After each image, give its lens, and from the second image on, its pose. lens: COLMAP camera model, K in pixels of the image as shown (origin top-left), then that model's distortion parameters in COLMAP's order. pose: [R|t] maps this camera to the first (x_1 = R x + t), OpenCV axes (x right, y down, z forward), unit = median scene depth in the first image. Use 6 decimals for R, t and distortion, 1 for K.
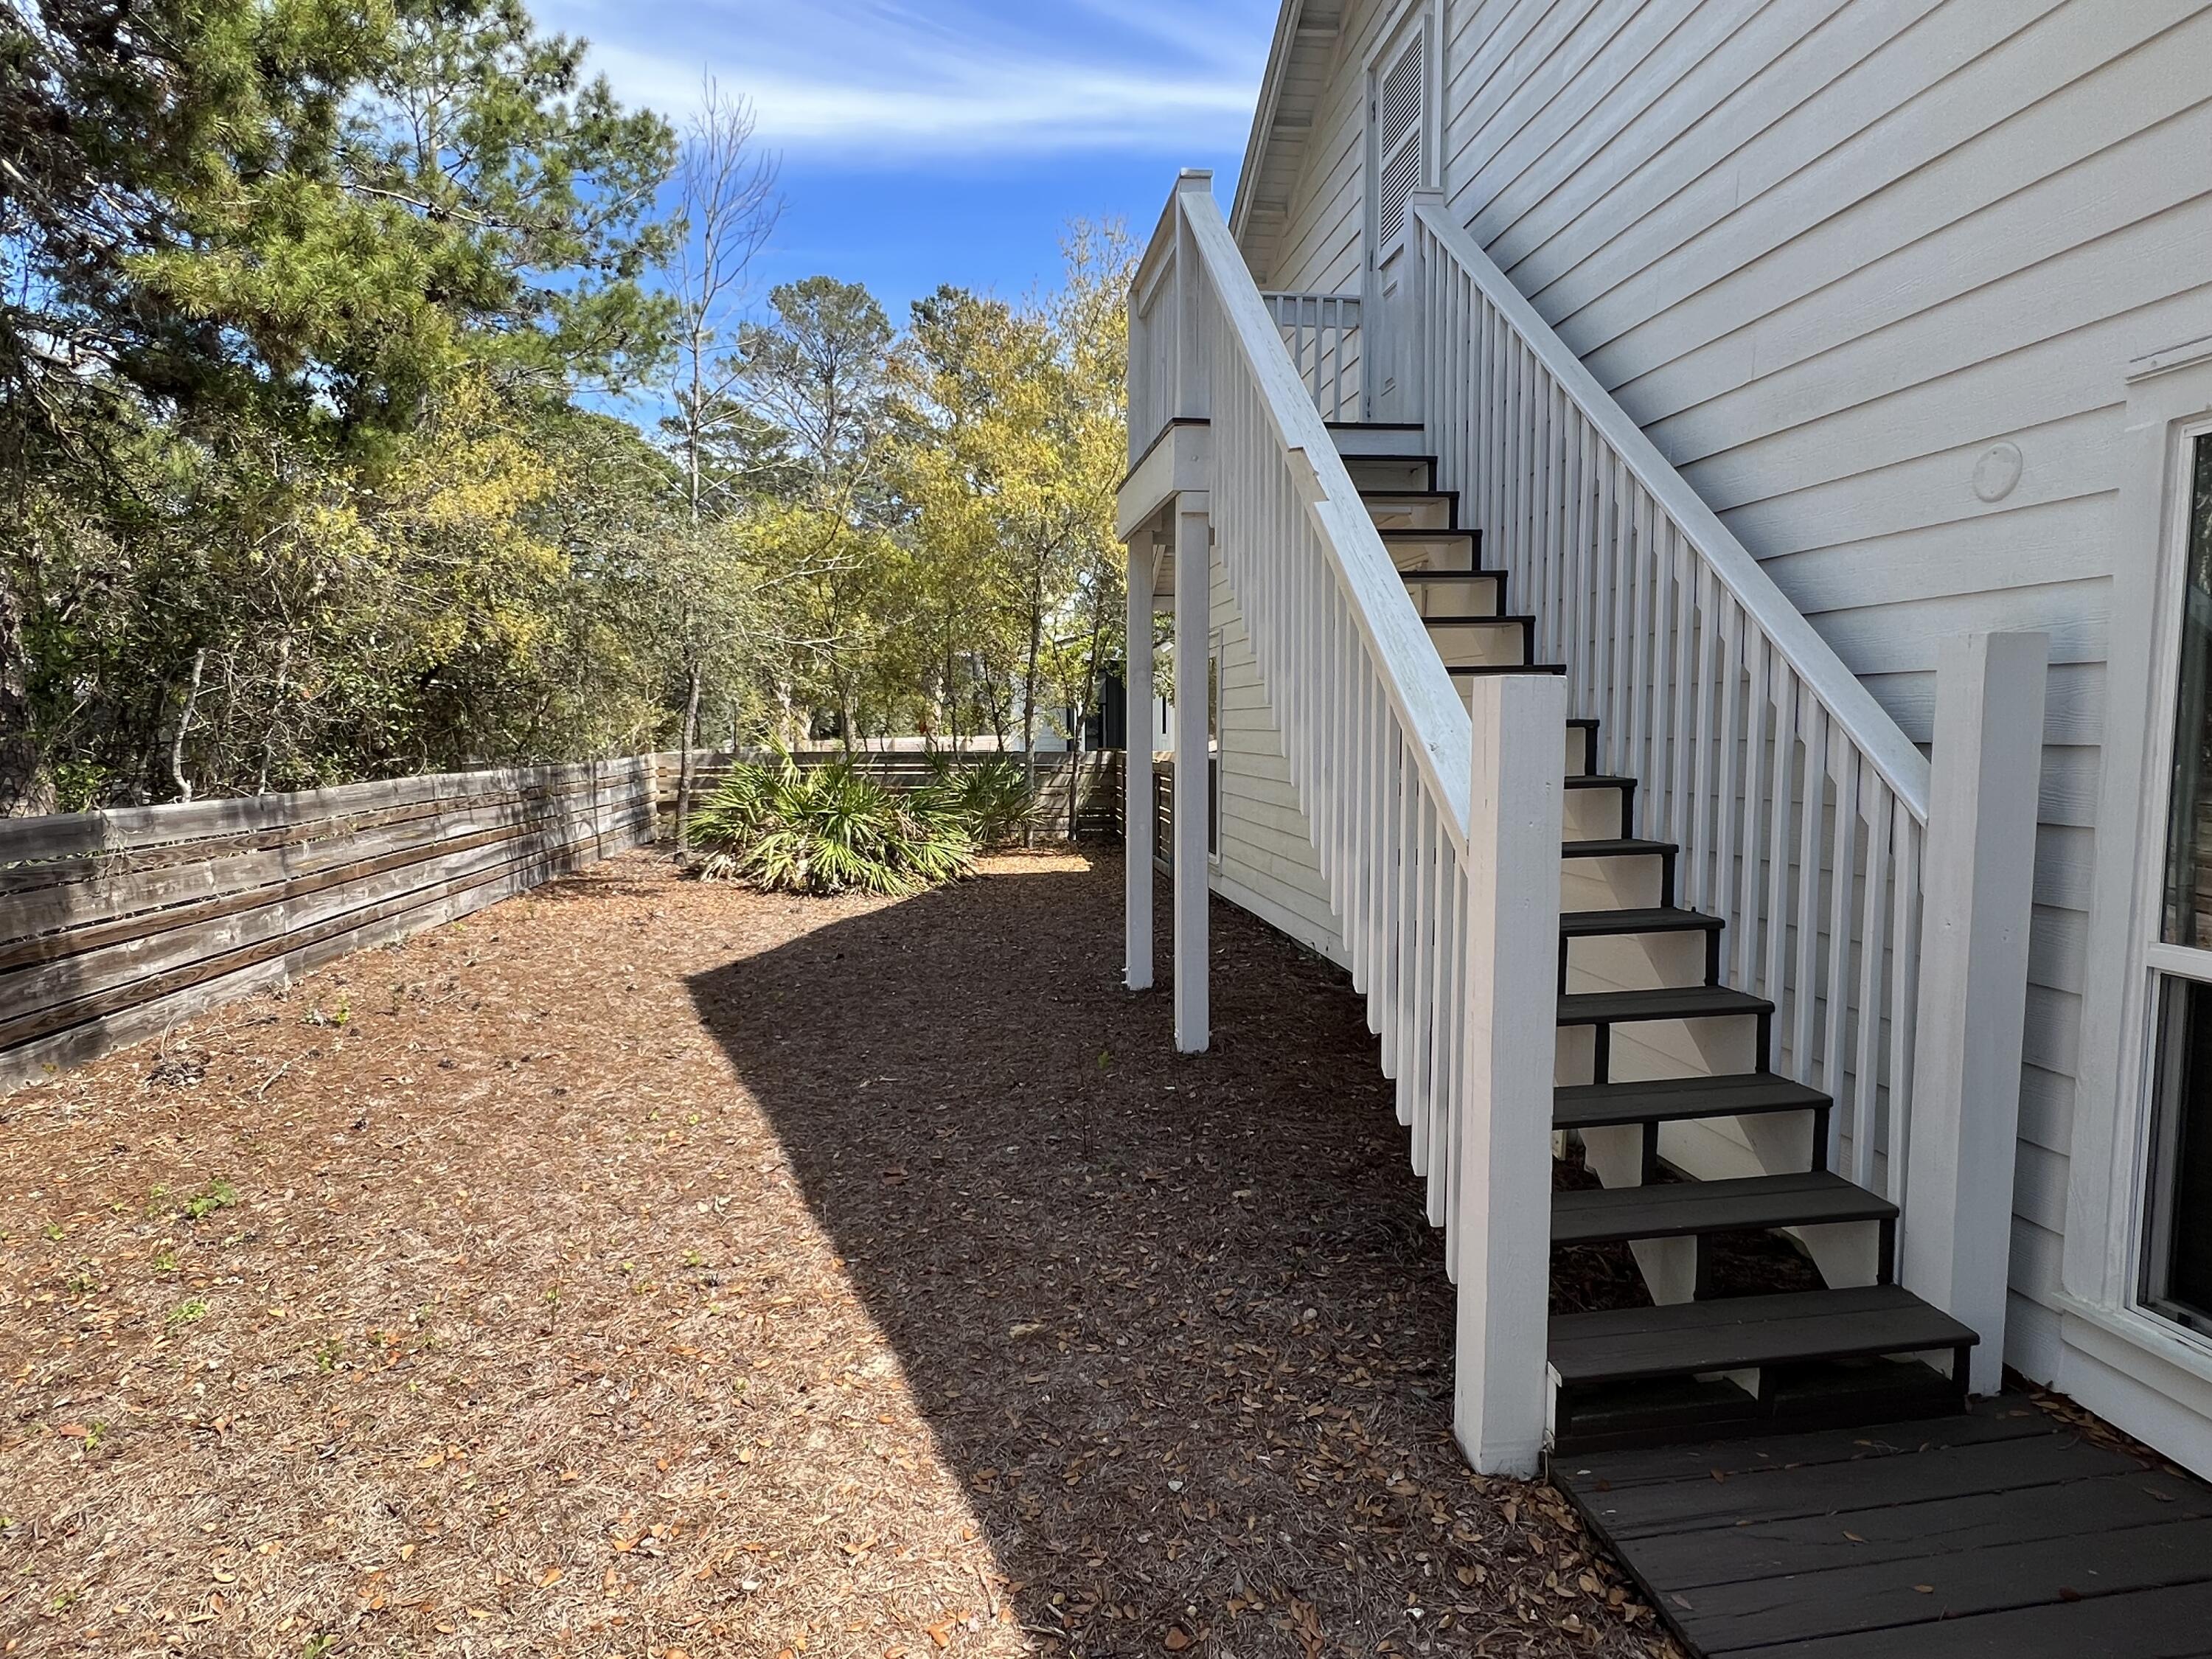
lens RADIAL K [[1230.4, 0, 1104.8], [0, 1230.4, 827.4], [0, 0, 1]] dist [0.004436, 0.001461]
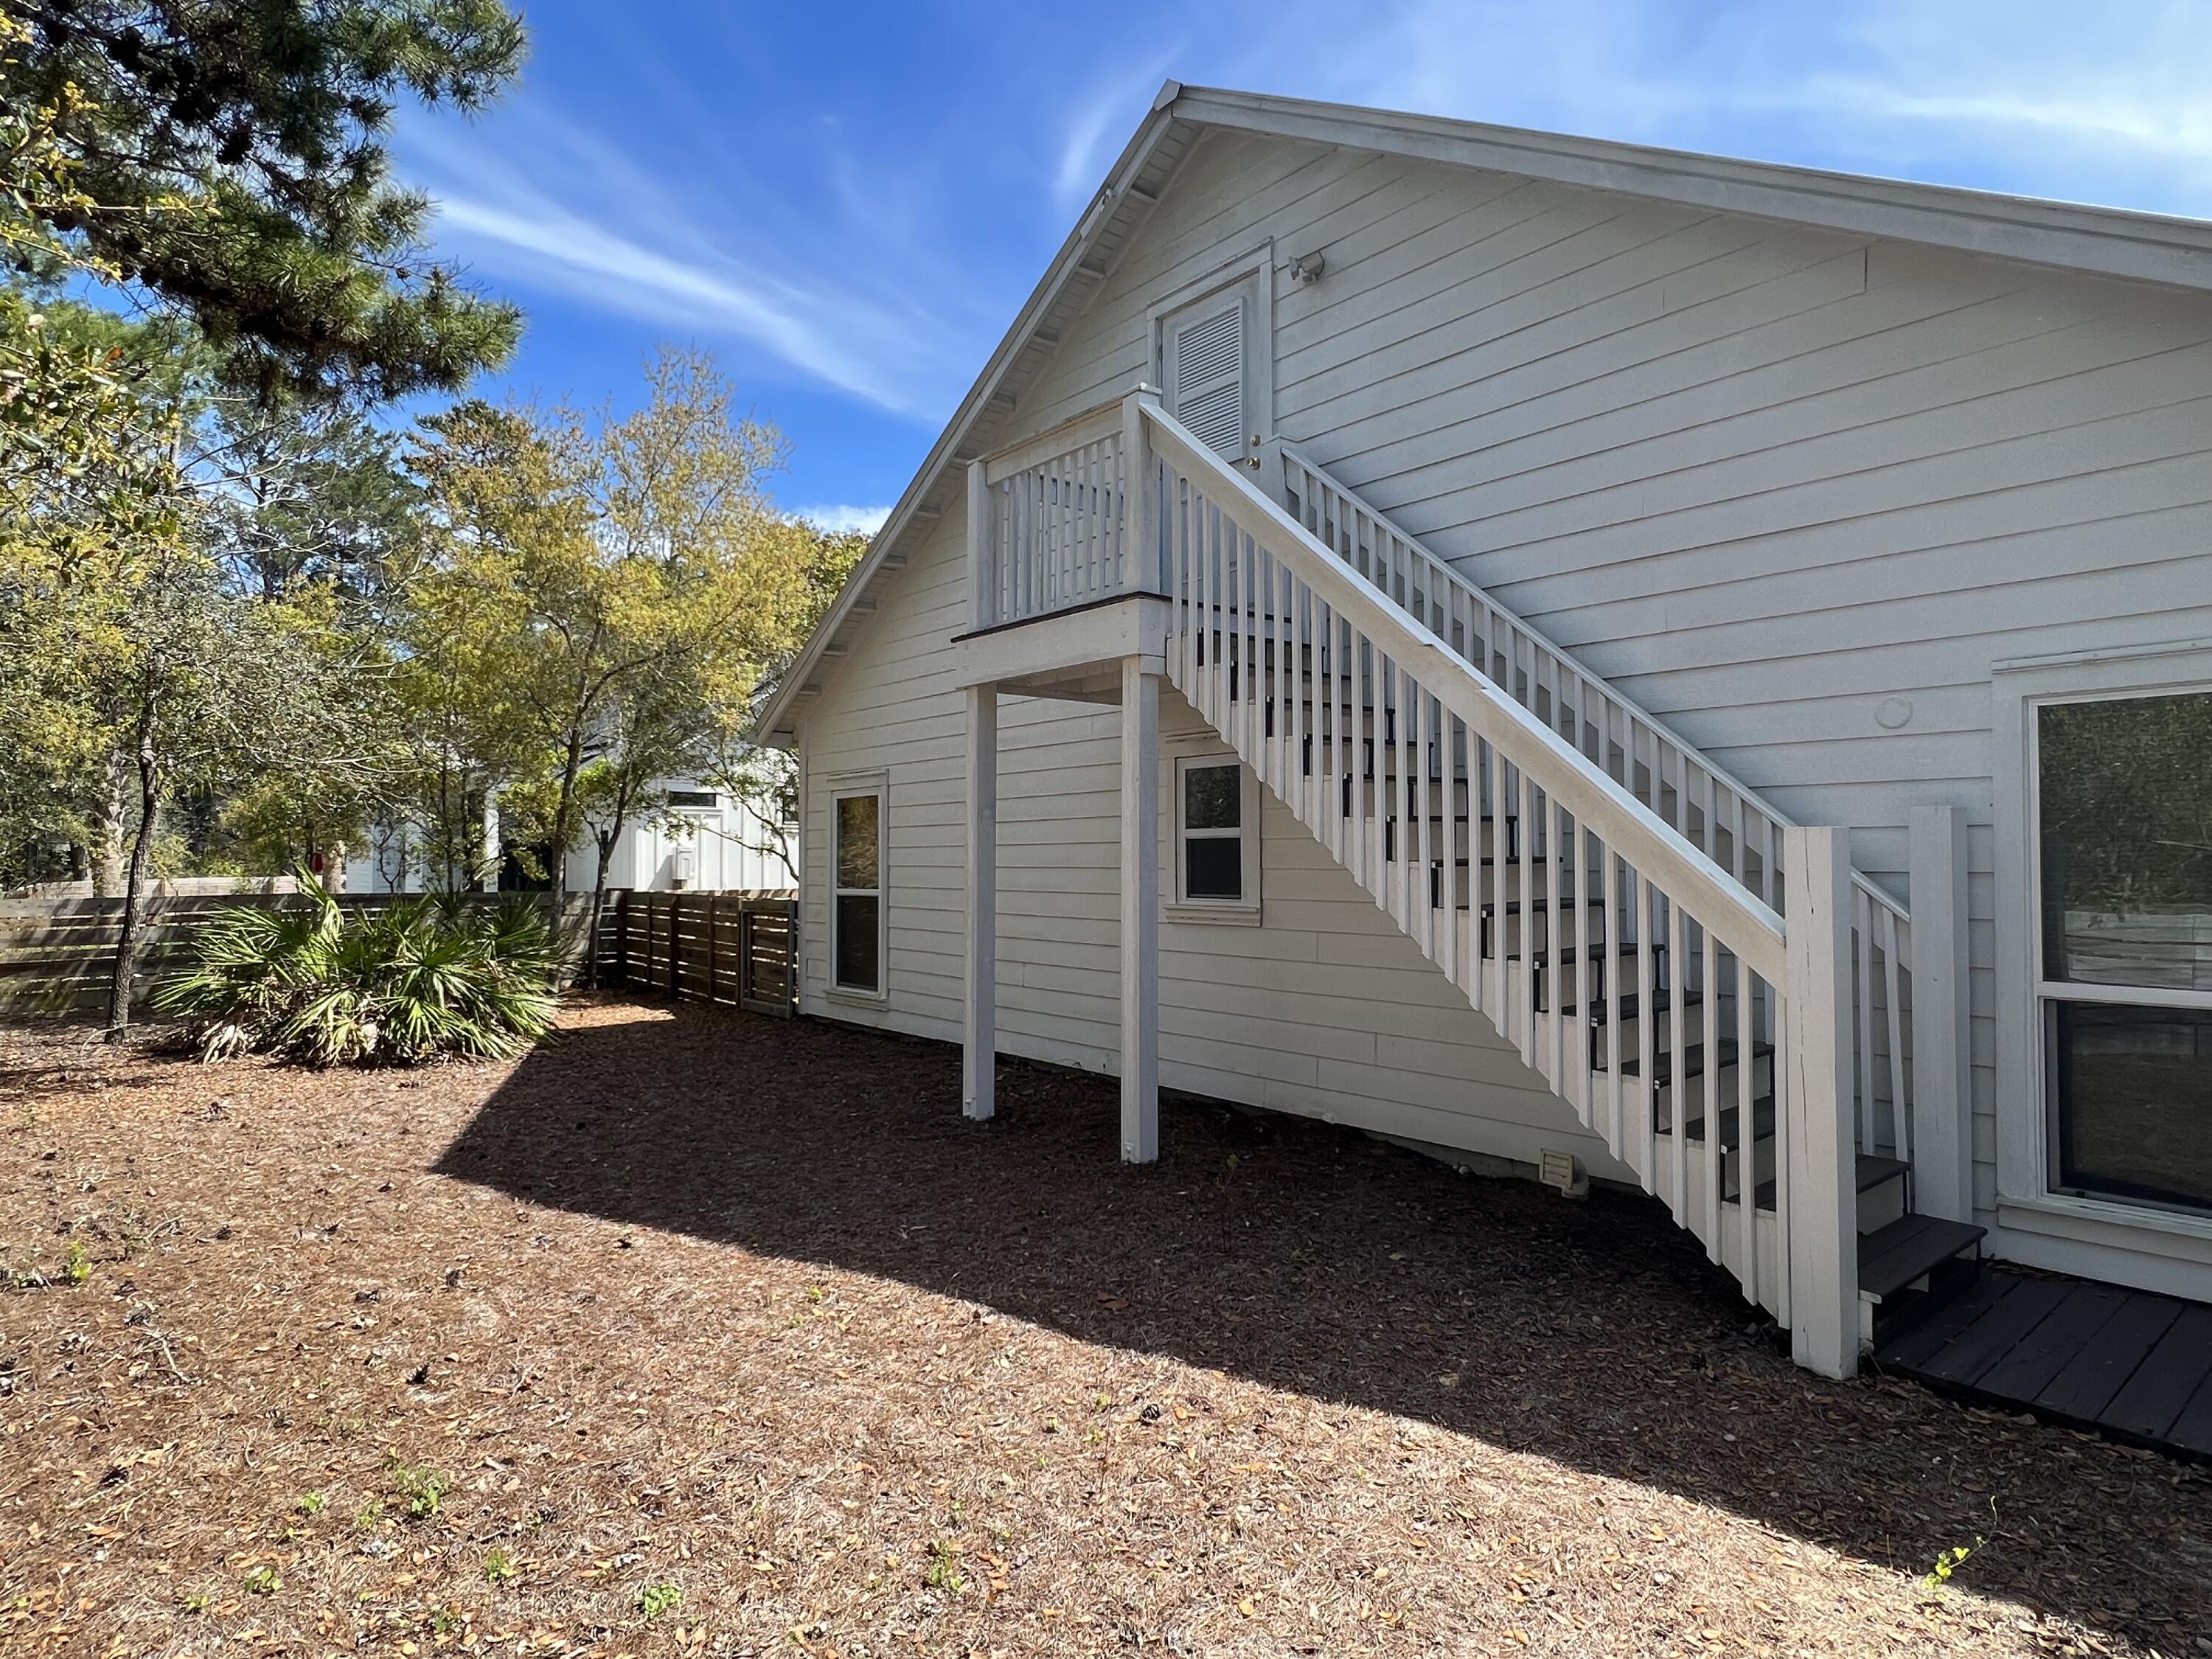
lens RADIAL K [[1230.4, 0, 1101.0], [0, 1230.4, 832.3], [0, 0, 1]] dist [0.004436, 0.001461]
pose [[0.846558, 0.018324, 0.531981, -0.669012], [0.040567, 0.994280, -0.098804, -0.000016], [-0.530749, 0.105225, 0.840972, 0.104974]]
